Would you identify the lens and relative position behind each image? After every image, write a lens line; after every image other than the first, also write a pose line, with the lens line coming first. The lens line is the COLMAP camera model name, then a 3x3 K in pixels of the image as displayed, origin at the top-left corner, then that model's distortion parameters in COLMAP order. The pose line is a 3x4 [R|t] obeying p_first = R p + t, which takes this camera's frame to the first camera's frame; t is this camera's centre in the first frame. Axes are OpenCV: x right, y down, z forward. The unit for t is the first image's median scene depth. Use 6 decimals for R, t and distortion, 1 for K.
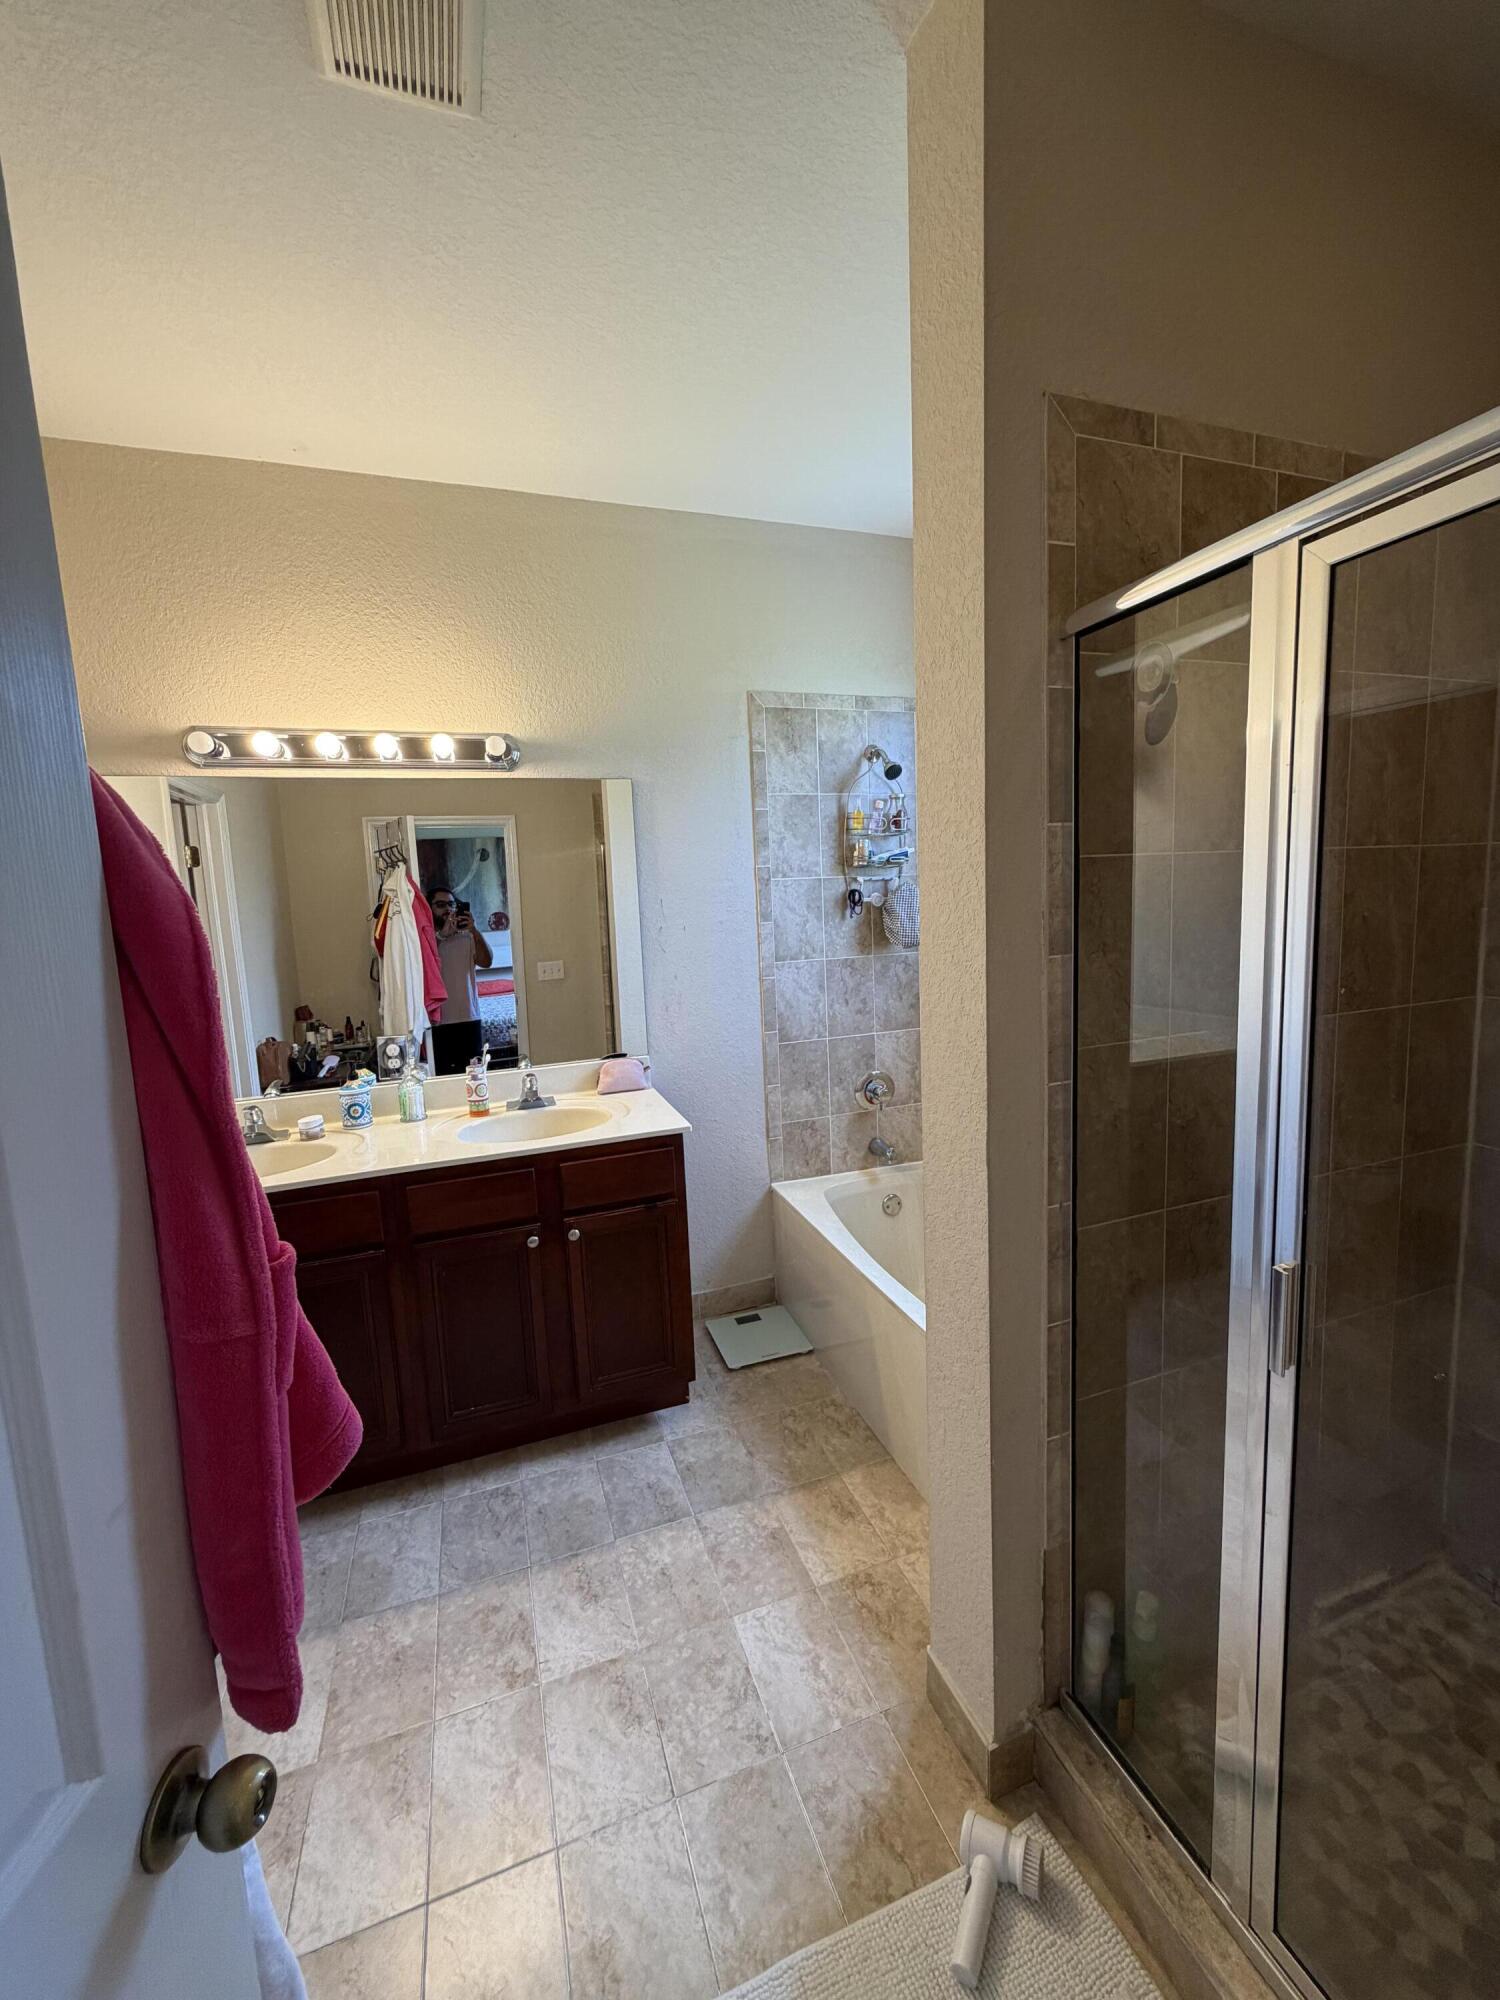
lens RADIAL K [[799.6, 0, 749.8], [0, 799.6, 994.6], [0, 0, 1]] dist [0.000242, 0.000704]
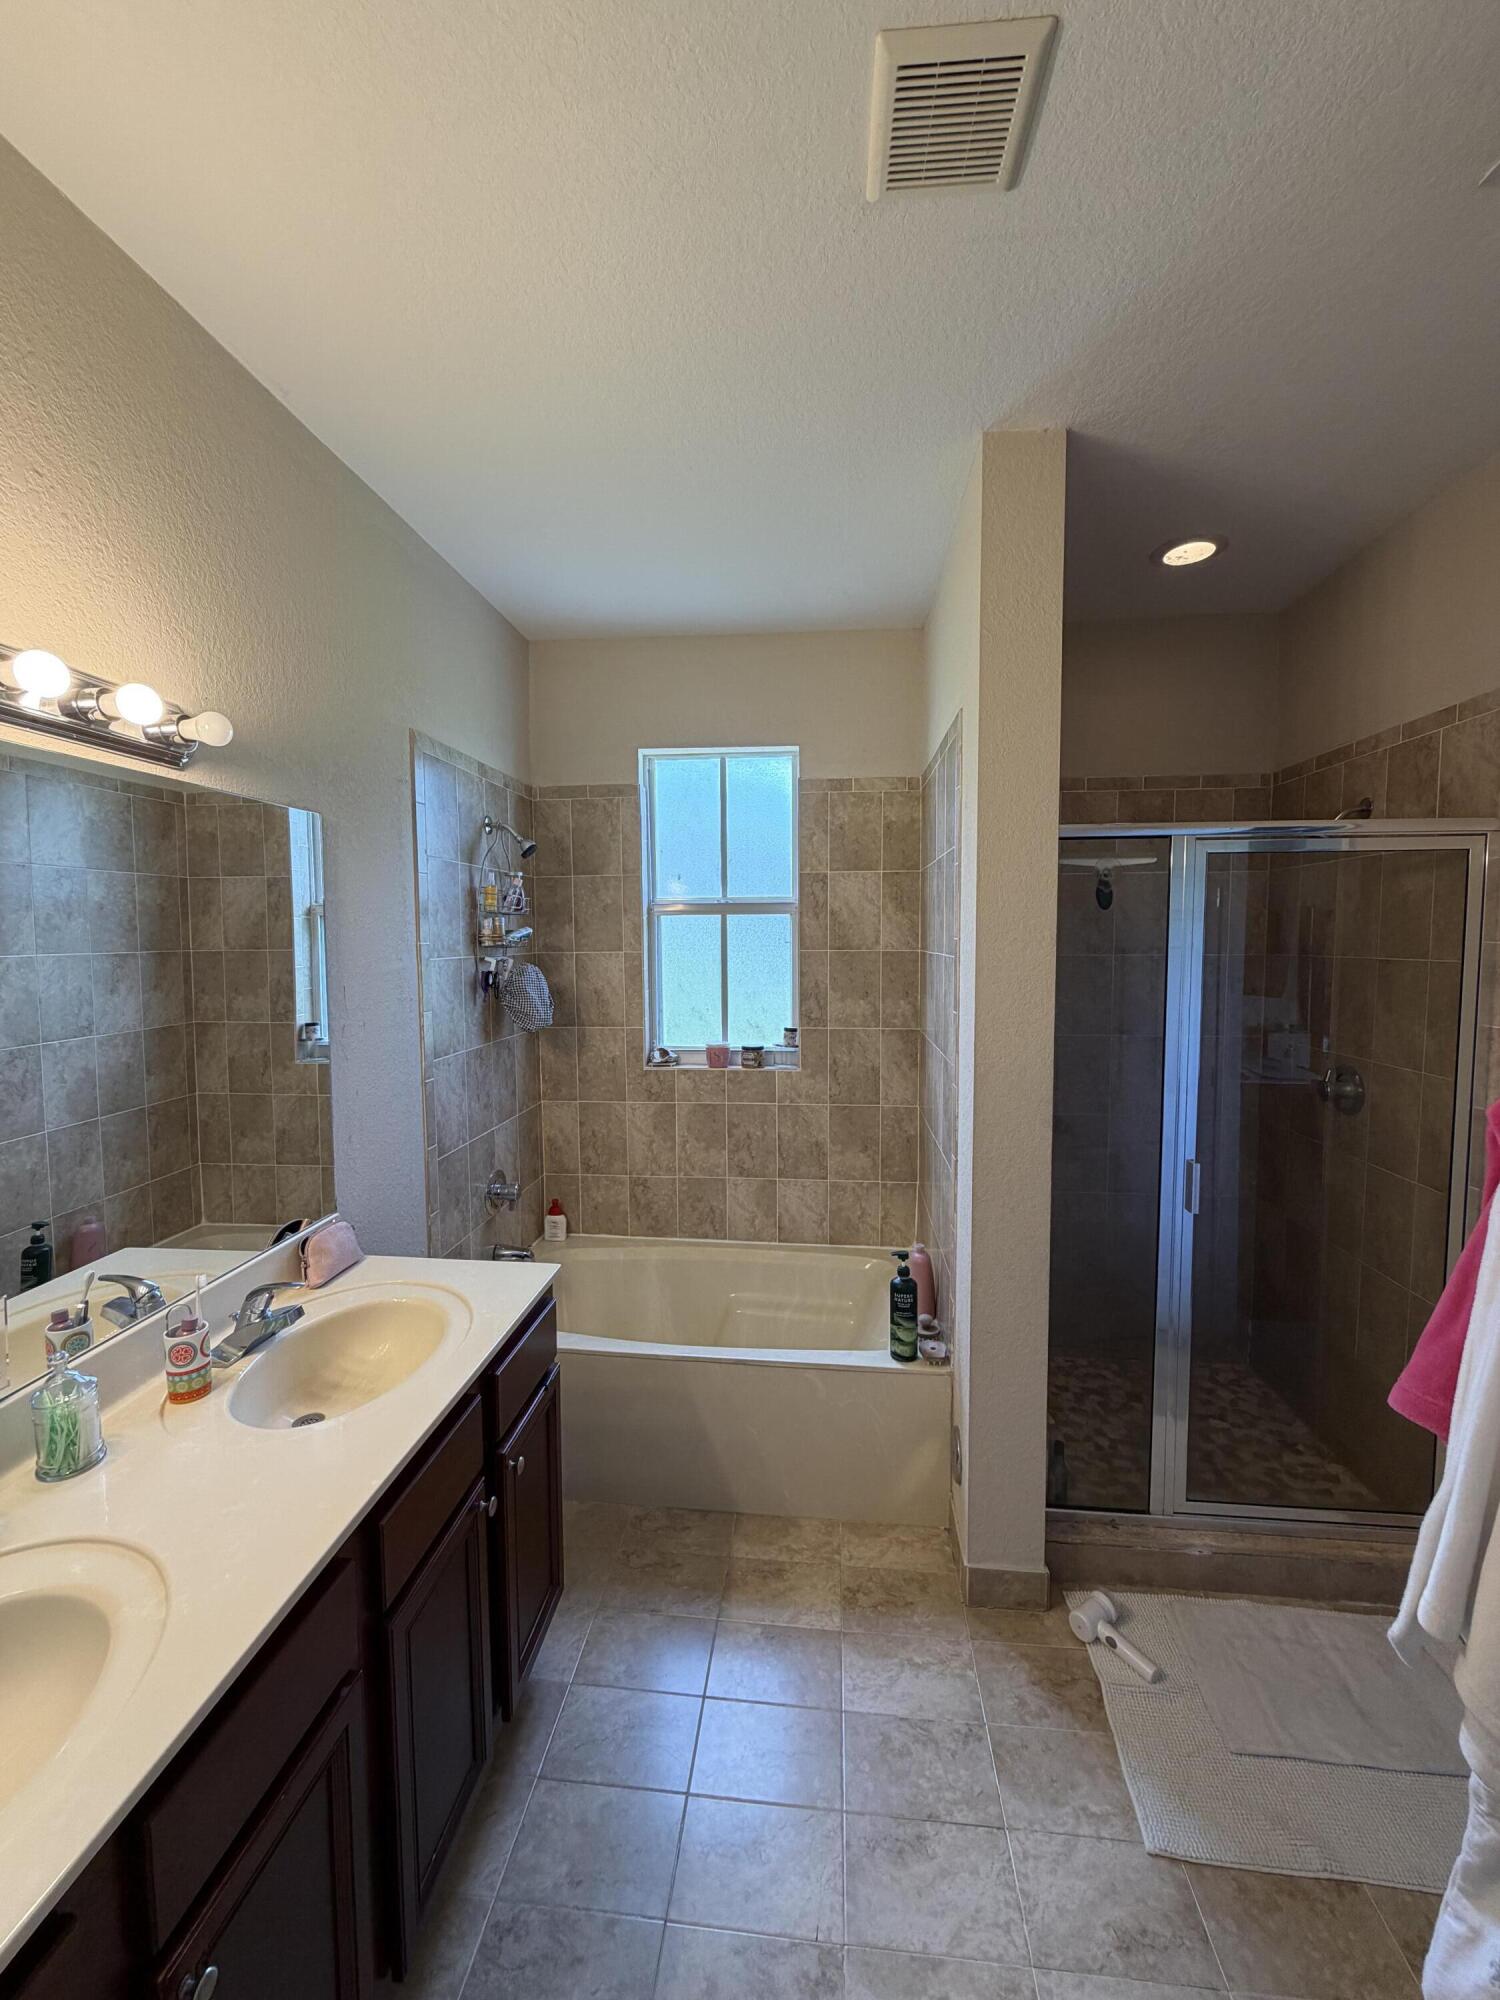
lens RADIAL K [[799.6, 0, 753.9], [0, 799.6, 994.7], [0, 0, 1]] dist [0.000242, 0.000704]
pose [[0.428053, -0.025703, 0.903388, -1.032204], [0.099616, 0.994847, -0.018896, -0.107706], [-0.898247, 0.098080, 0.428407, 0.639975]]
